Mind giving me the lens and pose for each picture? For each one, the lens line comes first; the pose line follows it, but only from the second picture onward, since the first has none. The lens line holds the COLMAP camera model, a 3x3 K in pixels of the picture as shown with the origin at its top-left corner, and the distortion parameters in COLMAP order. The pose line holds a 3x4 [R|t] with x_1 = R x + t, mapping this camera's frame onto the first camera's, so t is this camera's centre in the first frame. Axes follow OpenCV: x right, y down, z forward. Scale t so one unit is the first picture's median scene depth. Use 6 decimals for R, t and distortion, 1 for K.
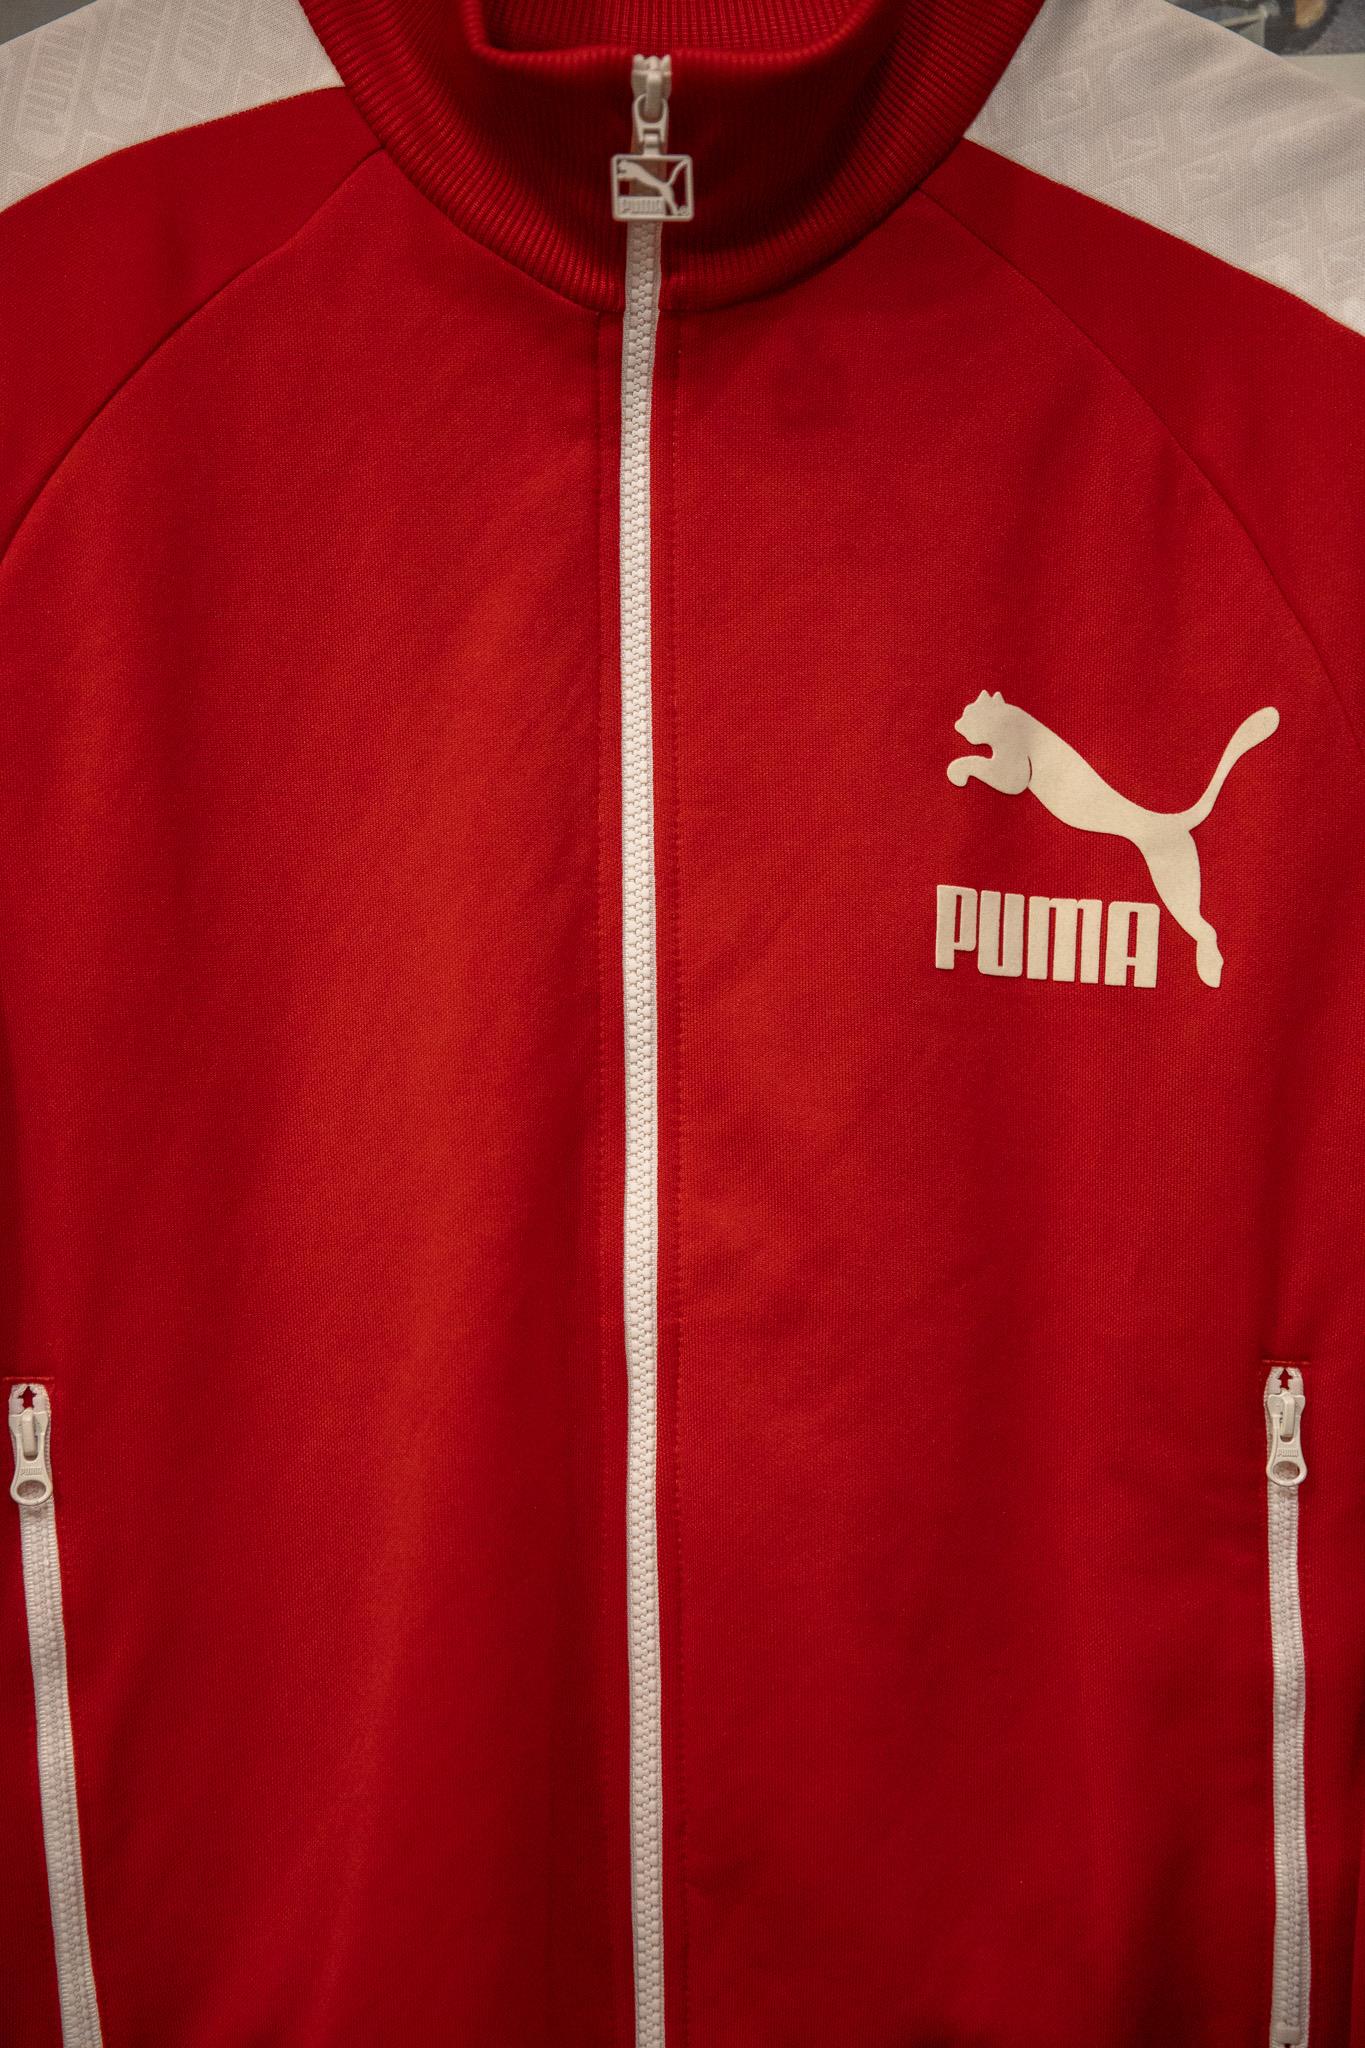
lens RADIAL K [[3689.6, 0, 685.2], [0, 3689.6, 1021.5], [0, 0, 1]] dist [0.178303, 0.000000]
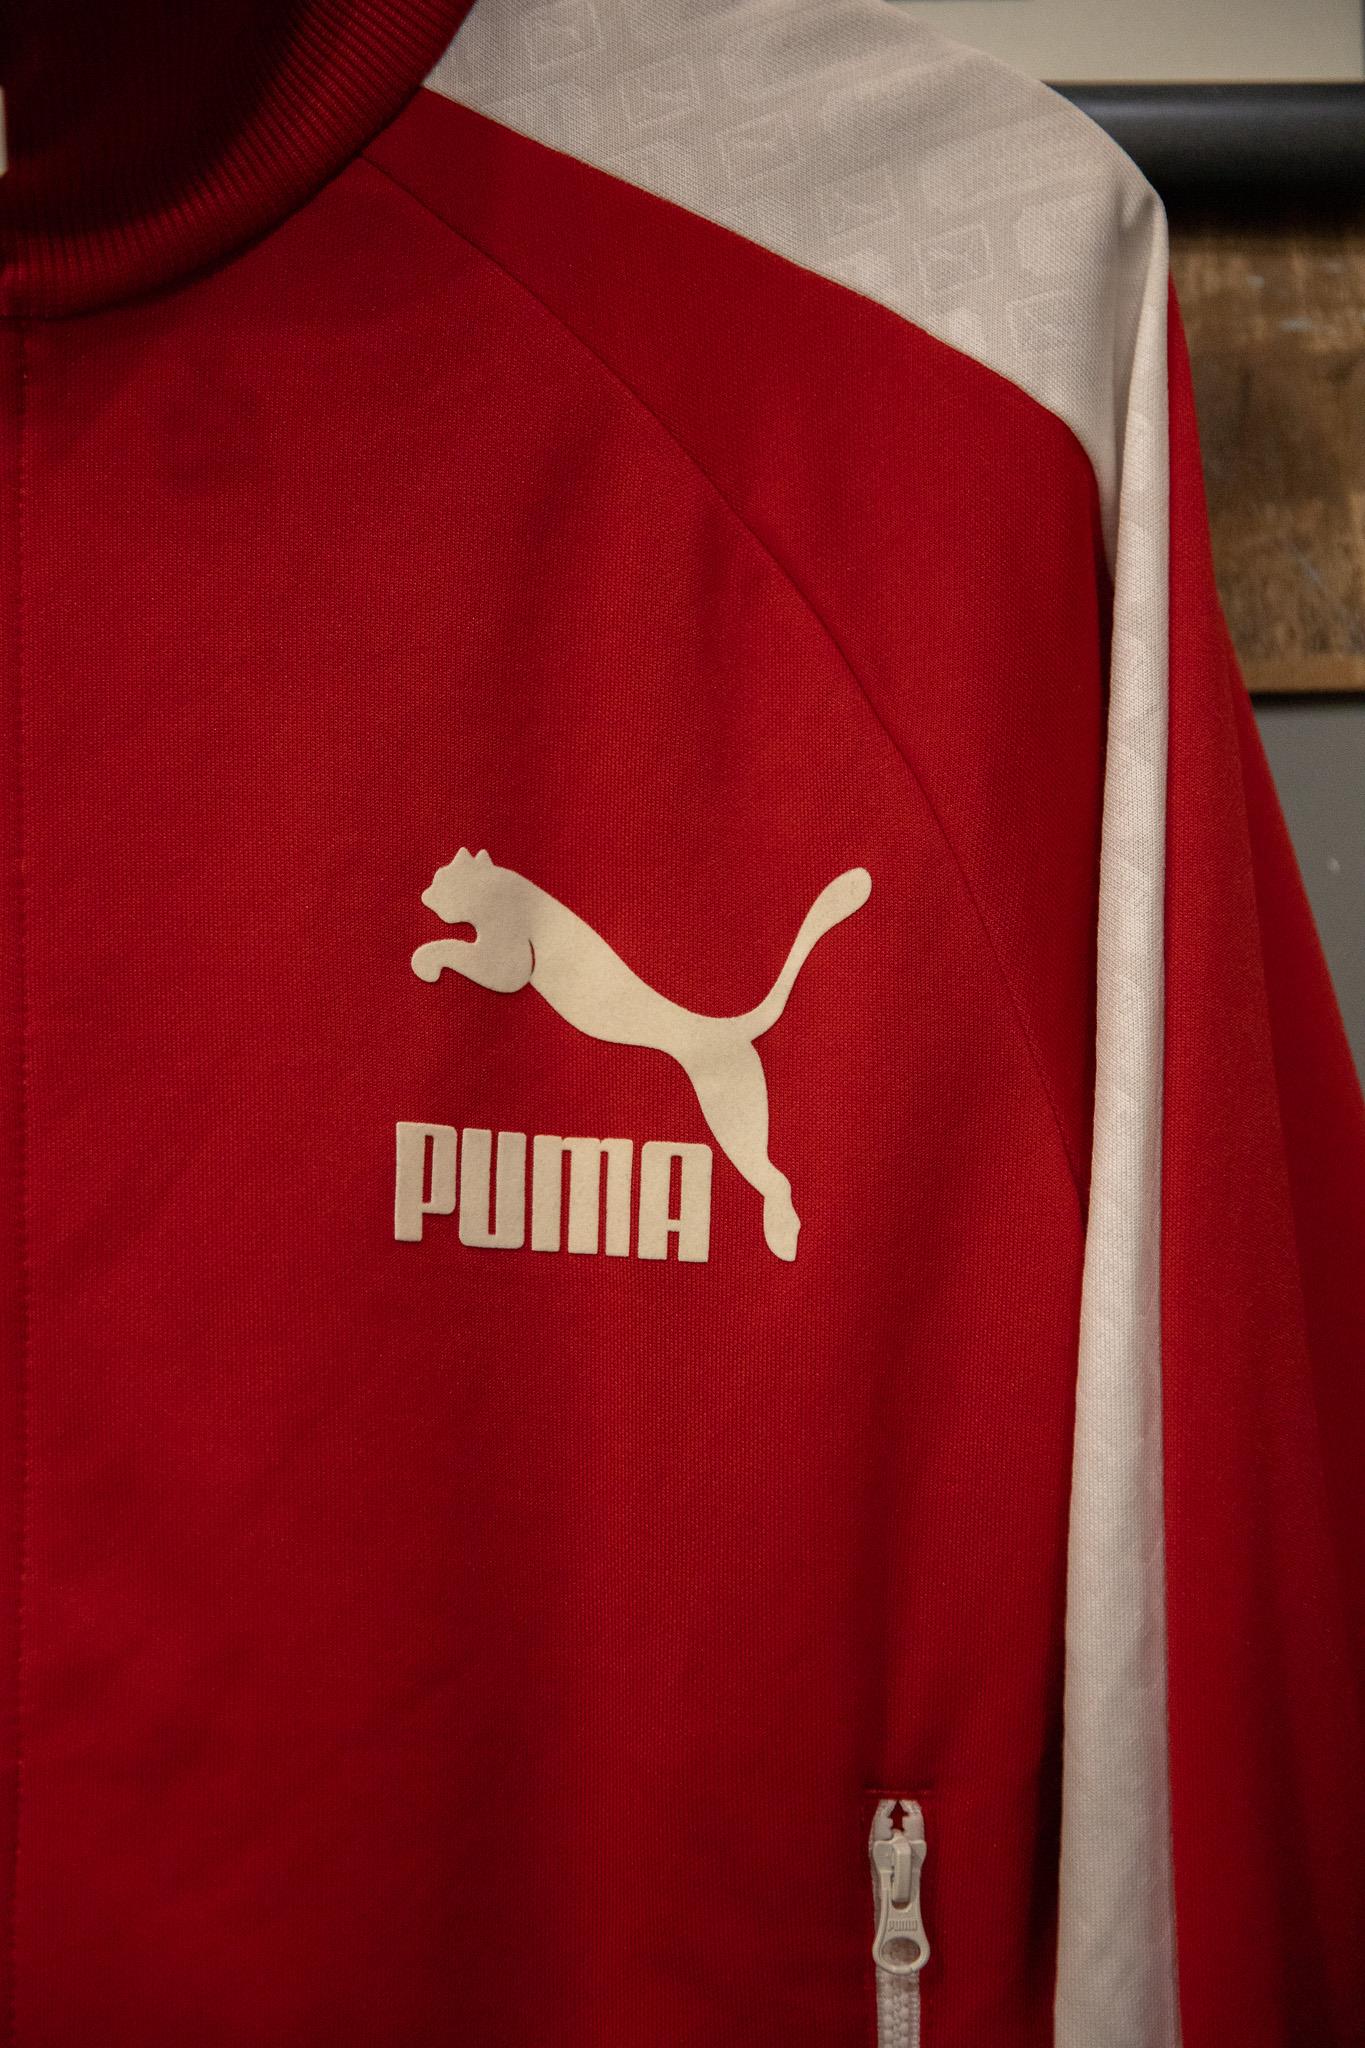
lens RADIAL K [[3799.3, 0, 668.5], [0, 3799.3, 1012.6], [0, 0, 1]] dist [0.169872, 0.000000]
pose [[0.998480, -0.011958, 0.053805, 0.080767], [0.014709, 0.998589, -0.051030, -0.019806], [-0.053118, 0.051744, 0.997247, 0.269122]]
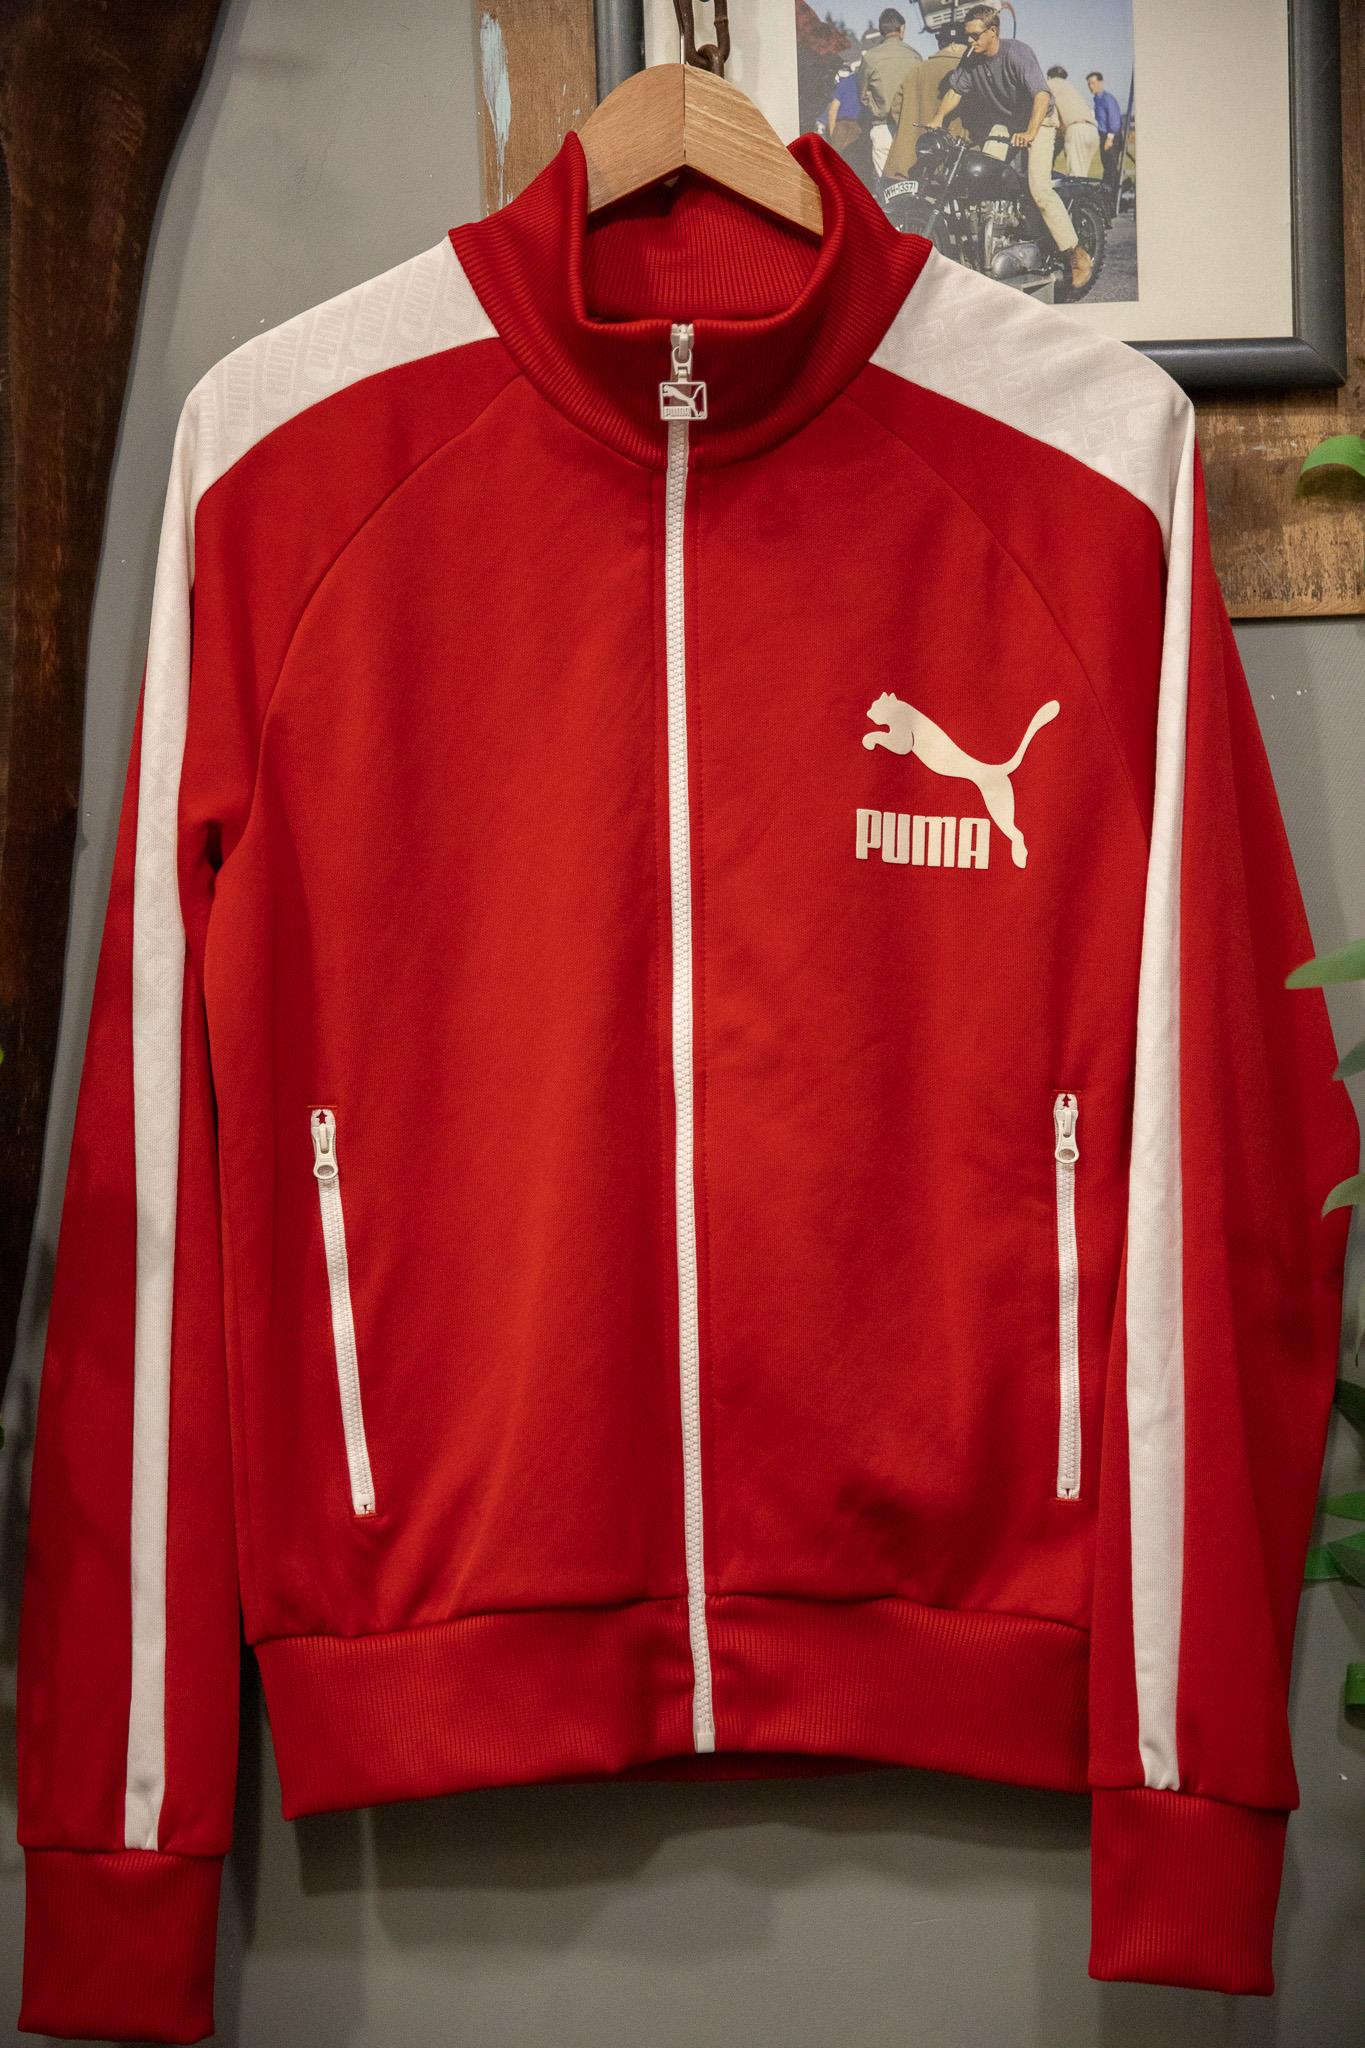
lens RADIAL K [[3275.1, 0, 676.4], [0, 3275.1, 1027.9], [0, 0, 1]] dist [0.127460, 0.000000]
pose [[0.999873, -0.009942, -0.012422, 0.003715], [0.010142, 0.999818, 0.016143, 0.037473], [0.012260, -0.016267, 0.999793, -0.488411]]
